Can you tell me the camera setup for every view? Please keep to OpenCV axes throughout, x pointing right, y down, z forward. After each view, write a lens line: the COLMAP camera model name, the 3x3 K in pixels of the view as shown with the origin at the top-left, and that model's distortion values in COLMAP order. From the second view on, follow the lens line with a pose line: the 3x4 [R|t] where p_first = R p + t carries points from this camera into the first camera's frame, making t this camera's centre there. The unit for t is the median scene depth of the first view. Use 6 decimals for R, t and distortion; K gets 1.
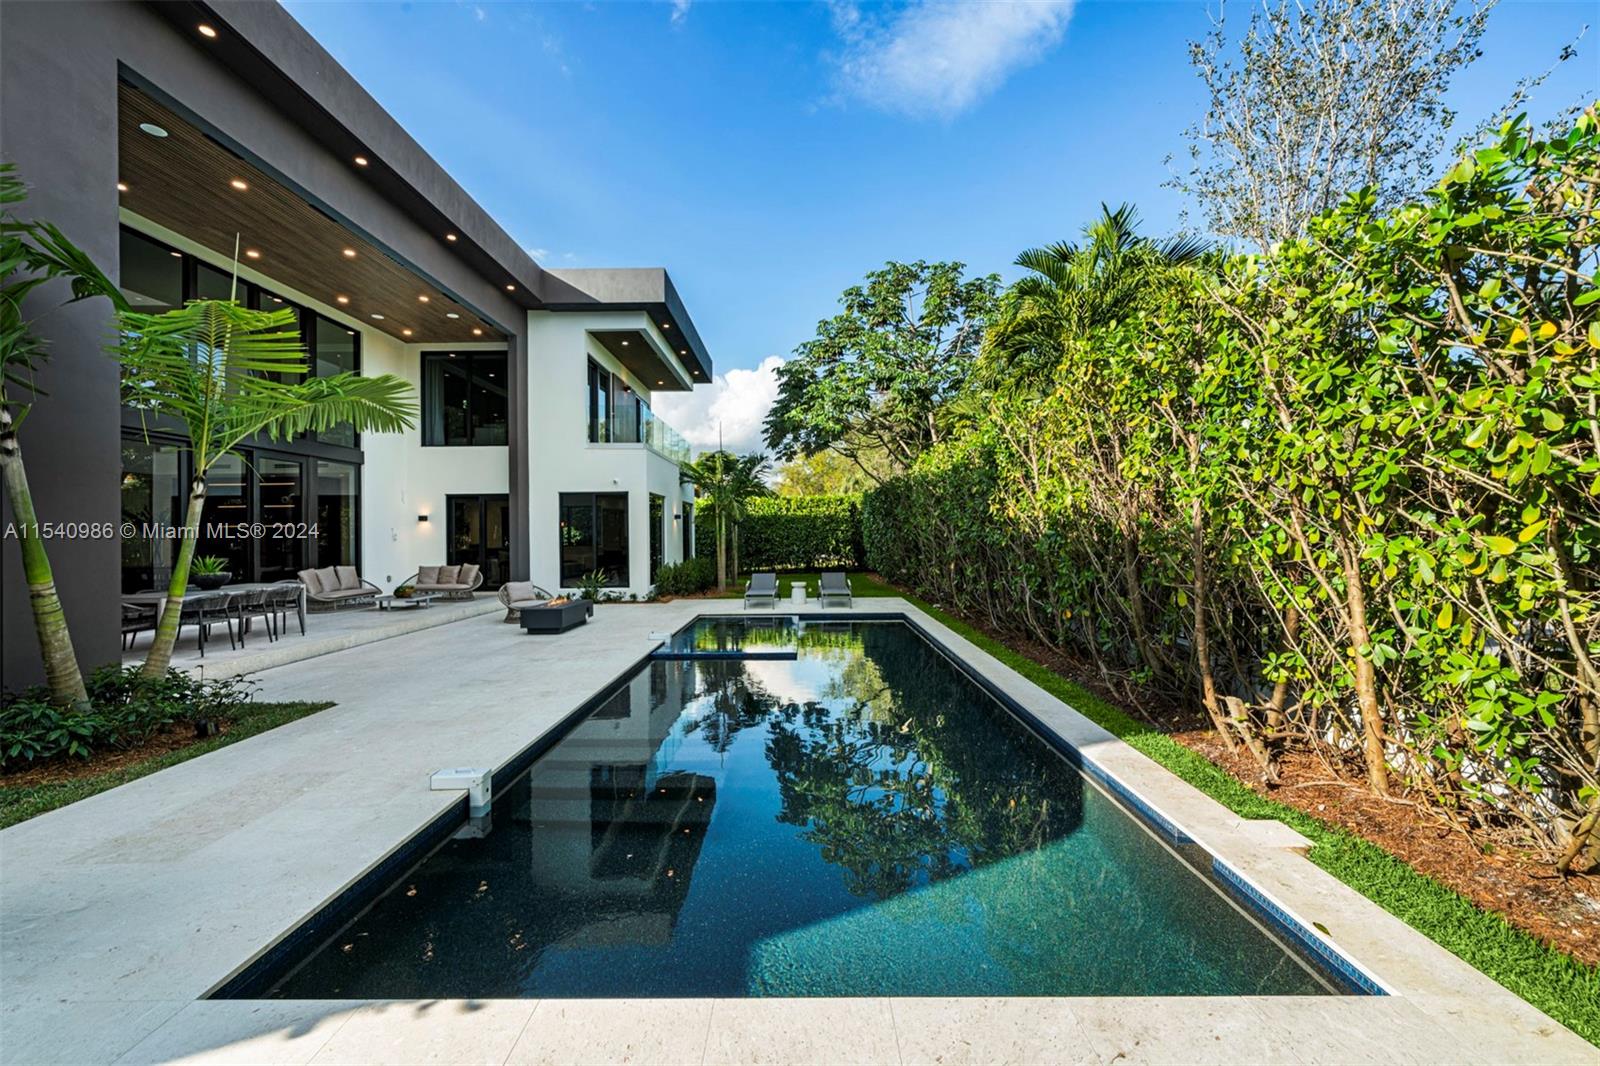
lens RADIAL K [[642.7, 0, 798.7], [0, 642.7, 524.6], [0, 0, 1]] dist [0.007133, -0.000530]
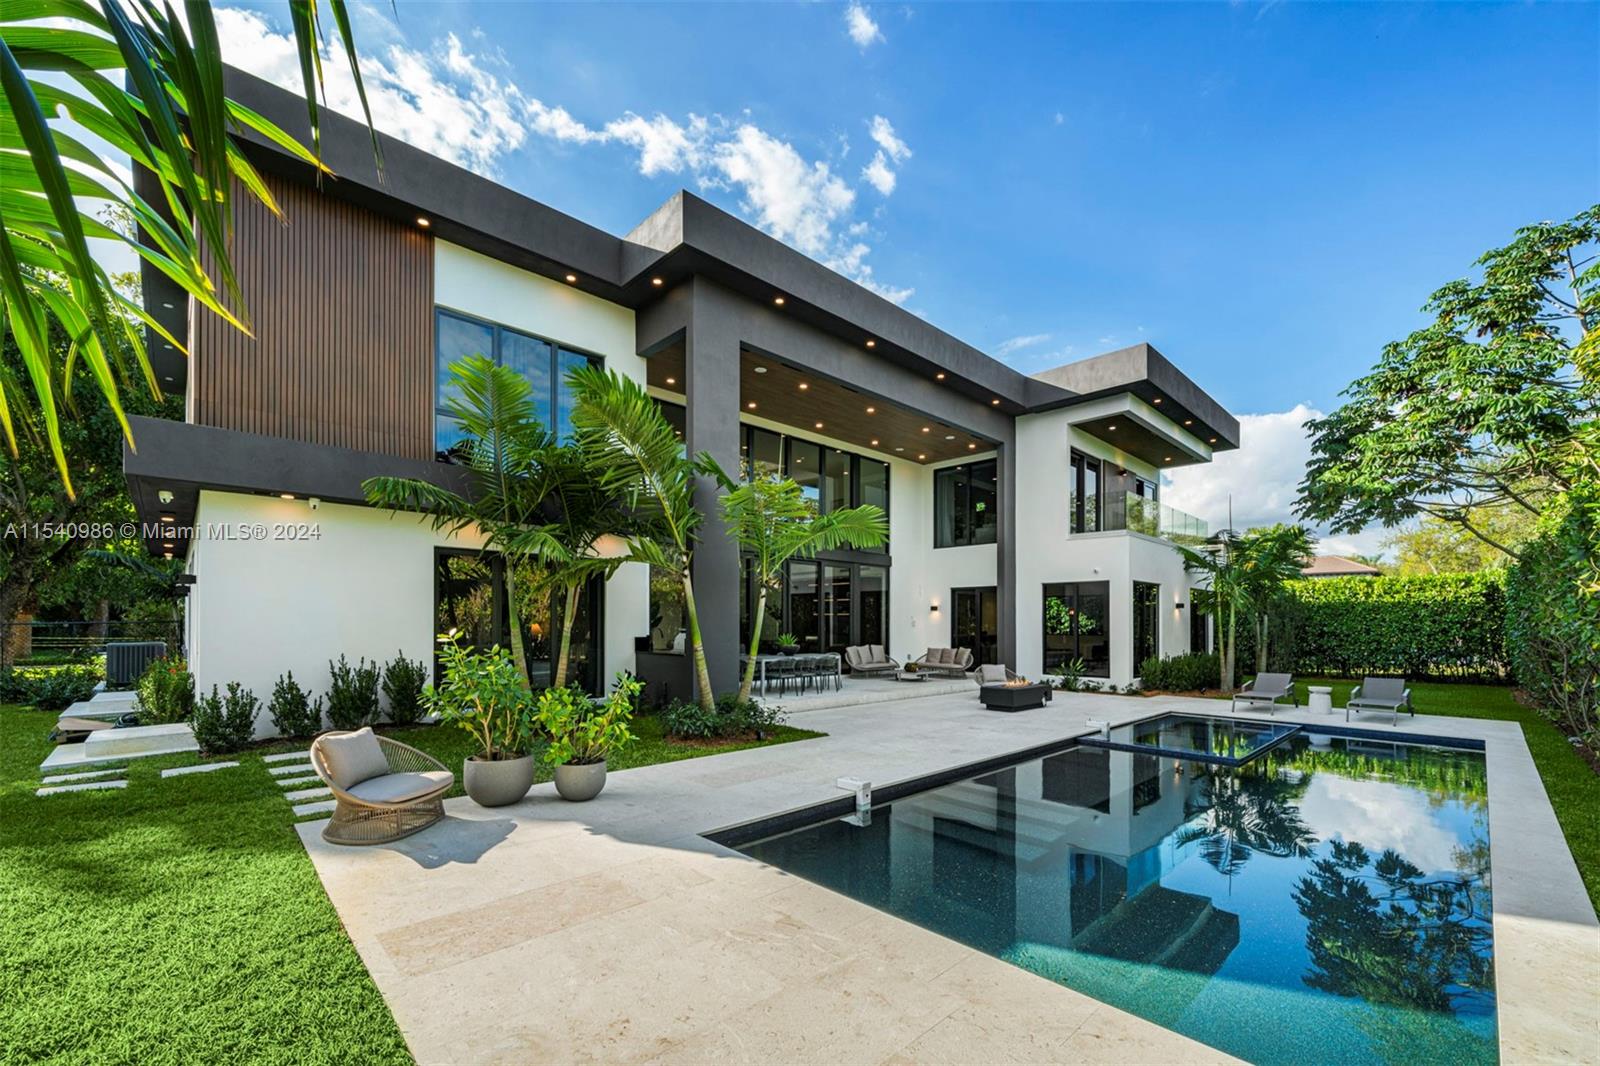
lens RADIAL K [[660.9, 0, 802.5], [0, 660.9, 620.7], [0, 0, 1]] dist [-0.000439, -0.000032]
pose [[0.700514, 0.010423, -0.713563, 0.130002], [-0.002549, 0.999924, 0.012103, -0.001072], [0.713634, -0.006660, 0.700487, -0.042355]]
